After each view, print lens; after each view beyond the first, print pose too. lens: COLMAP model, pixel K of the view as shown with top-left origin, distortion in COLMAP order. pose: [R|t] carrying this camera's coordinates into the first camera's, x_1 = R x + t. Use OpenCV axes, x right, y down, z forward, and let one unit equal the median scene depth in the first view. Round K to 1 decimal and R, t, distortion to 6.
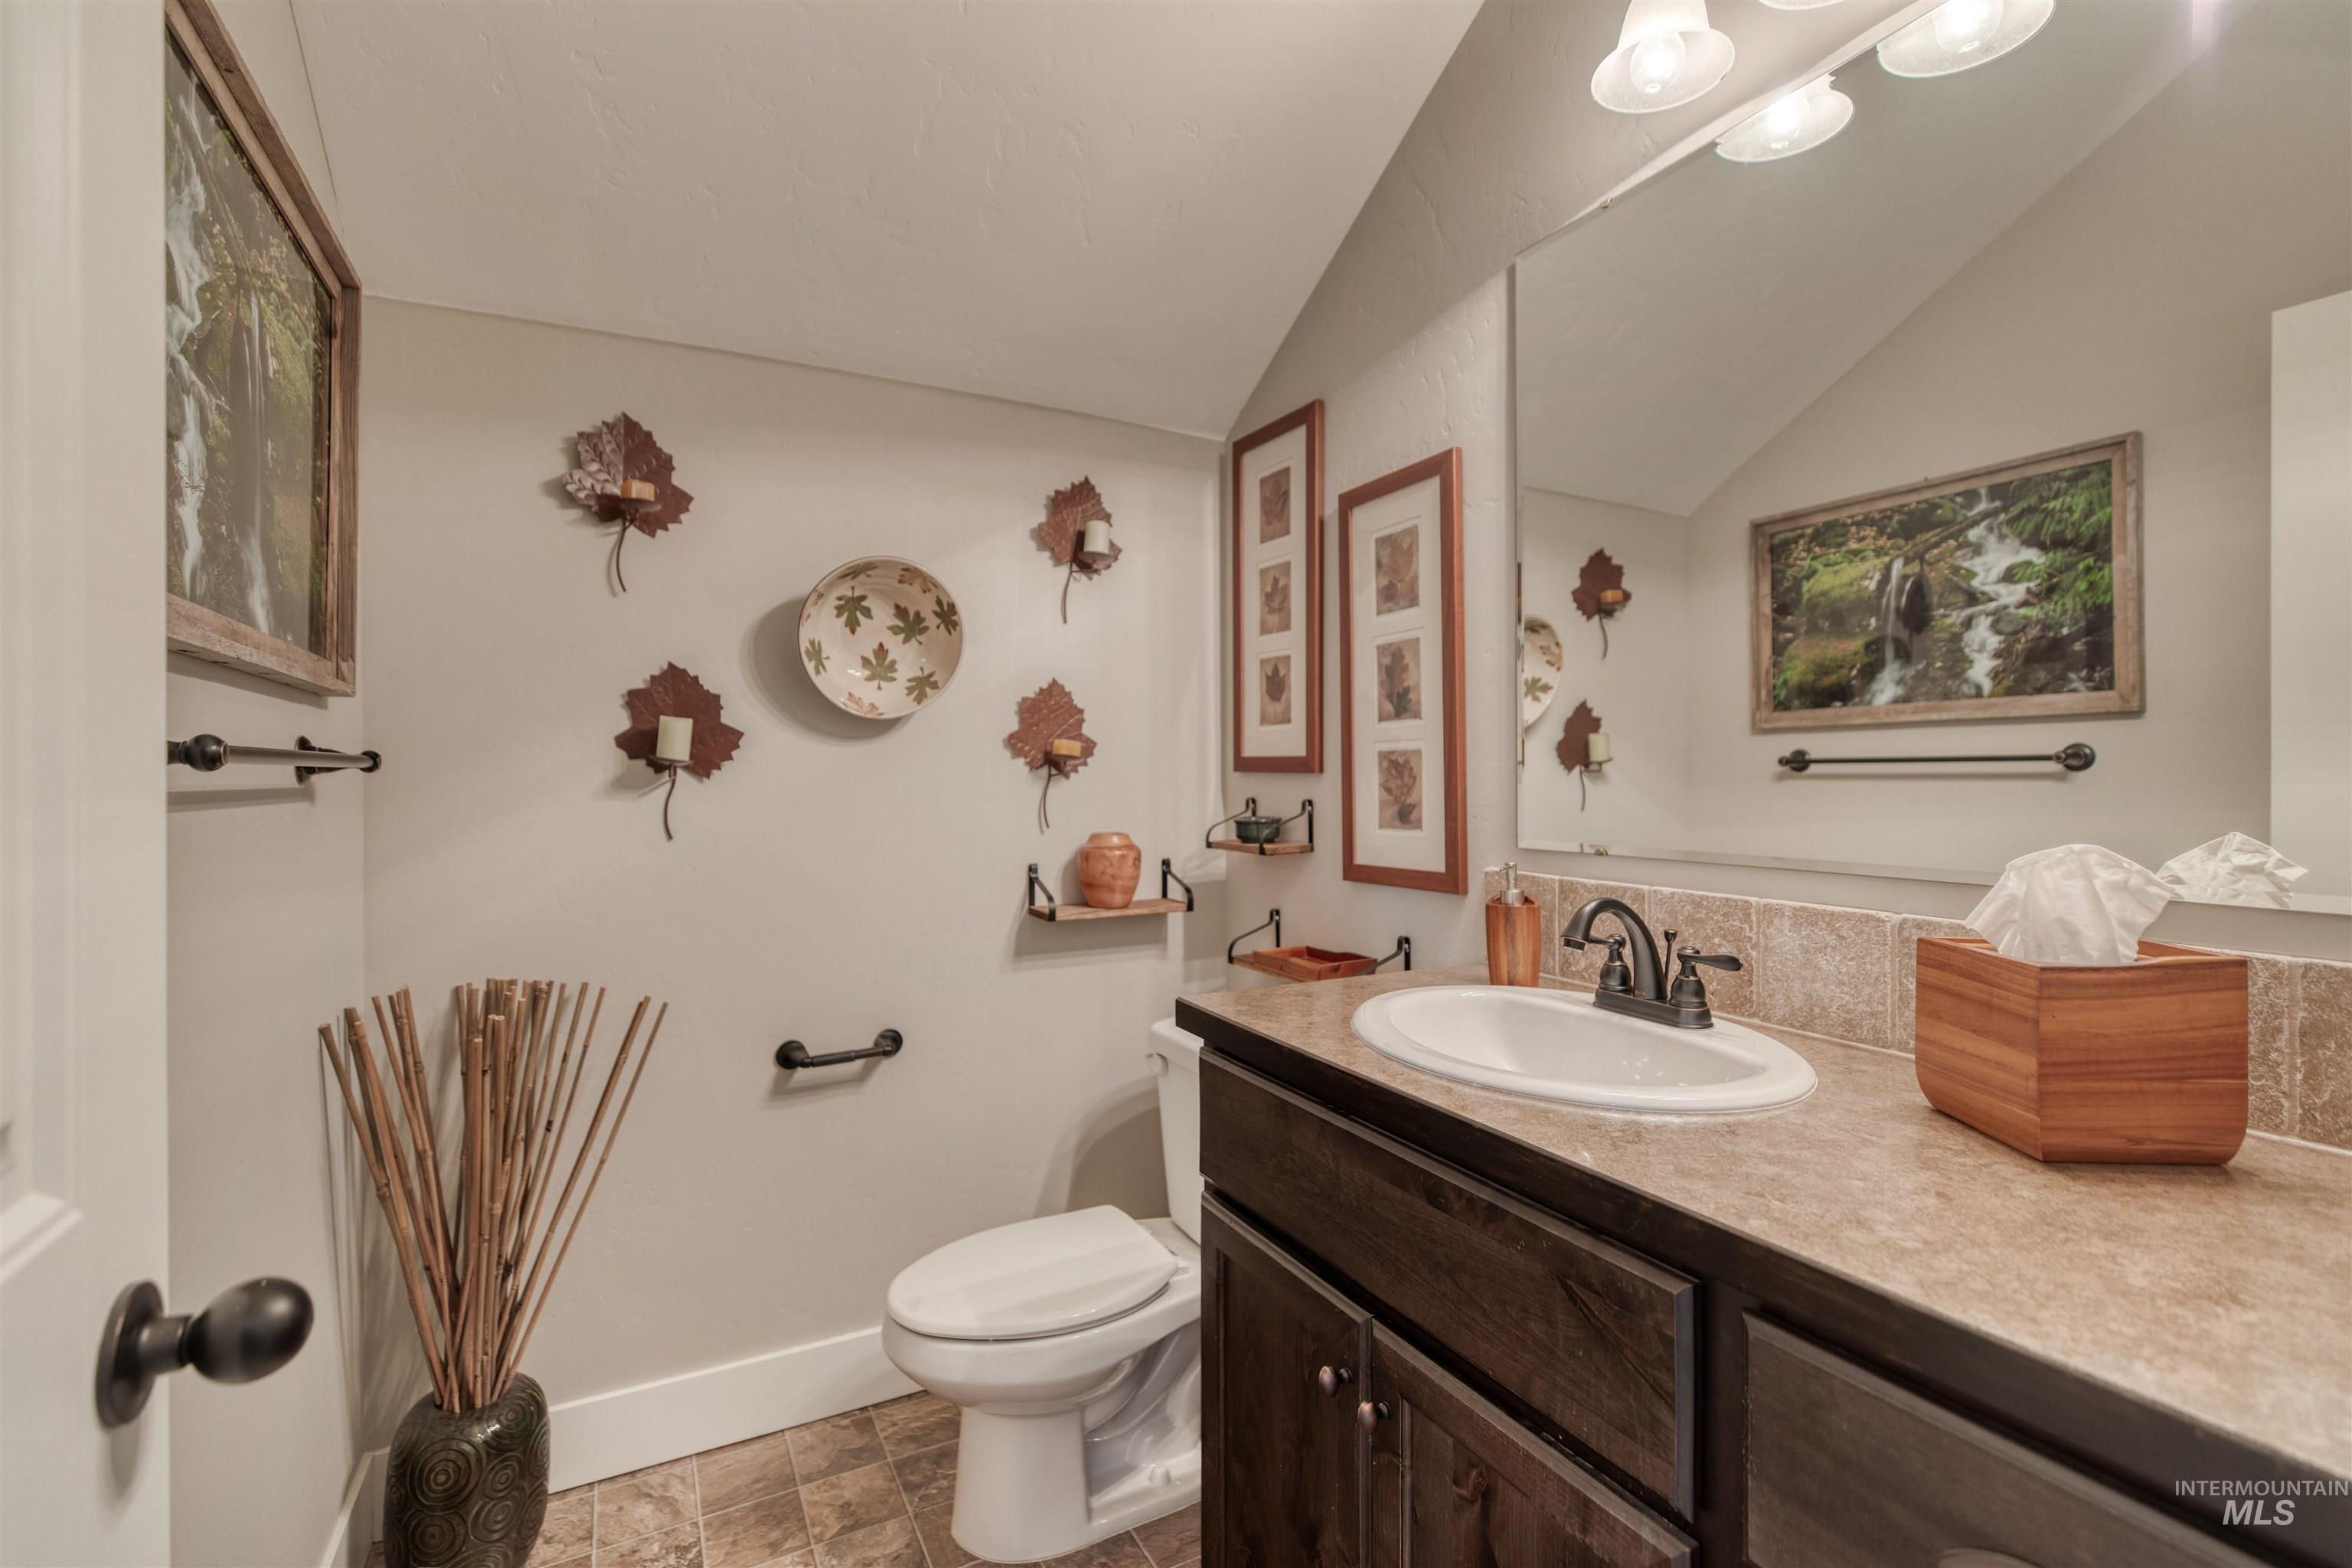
lens RADIAL K [[1061.0, 0, 1175.3], [0, 1061.0, 780.2], [0, 0, 1]] dist [0.003688, 0.000711]
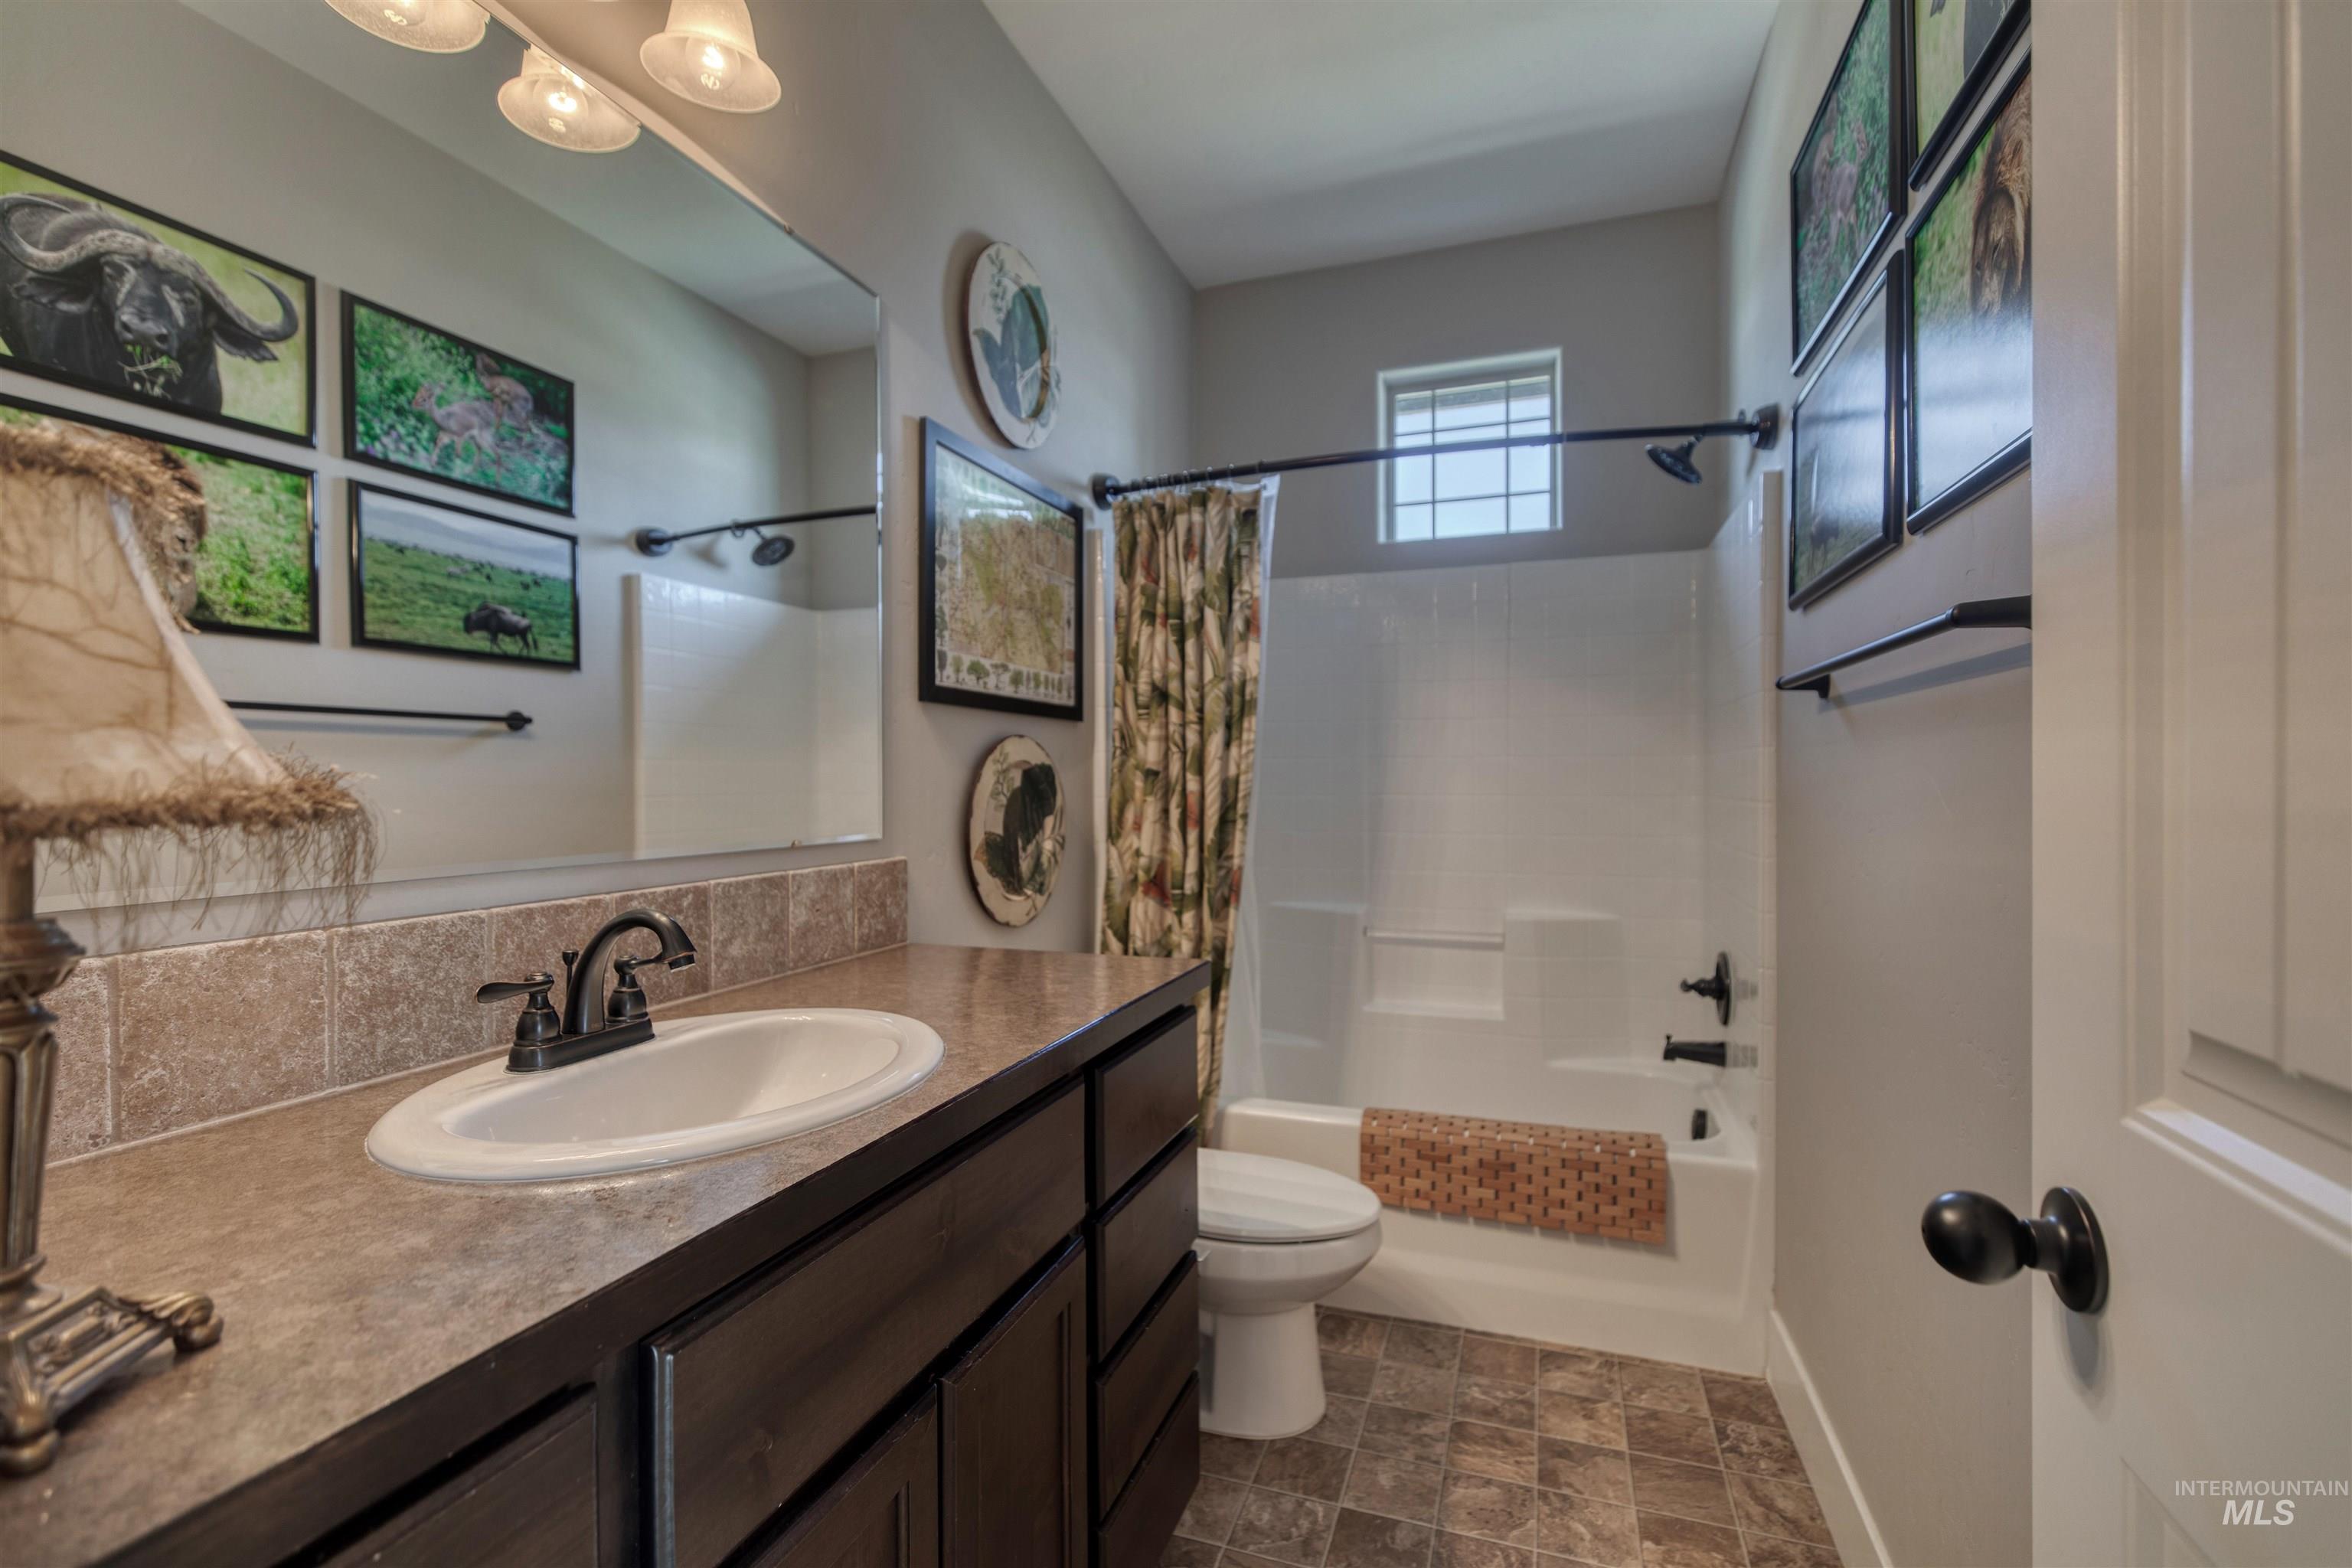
lens RADIAL K [[1061.0, 0, 1169.5], [0, 1061.0, 781.1], [0, 0, 1]] dist [0.003688, 0.000711]
pose [[-0.686739, -0.001597, 0.726903, -0.781568], [-0.003966, 0.999991, -0.001549, 0.007704], [-0.726894, -0.003947, -0.686739, 1.991550]]
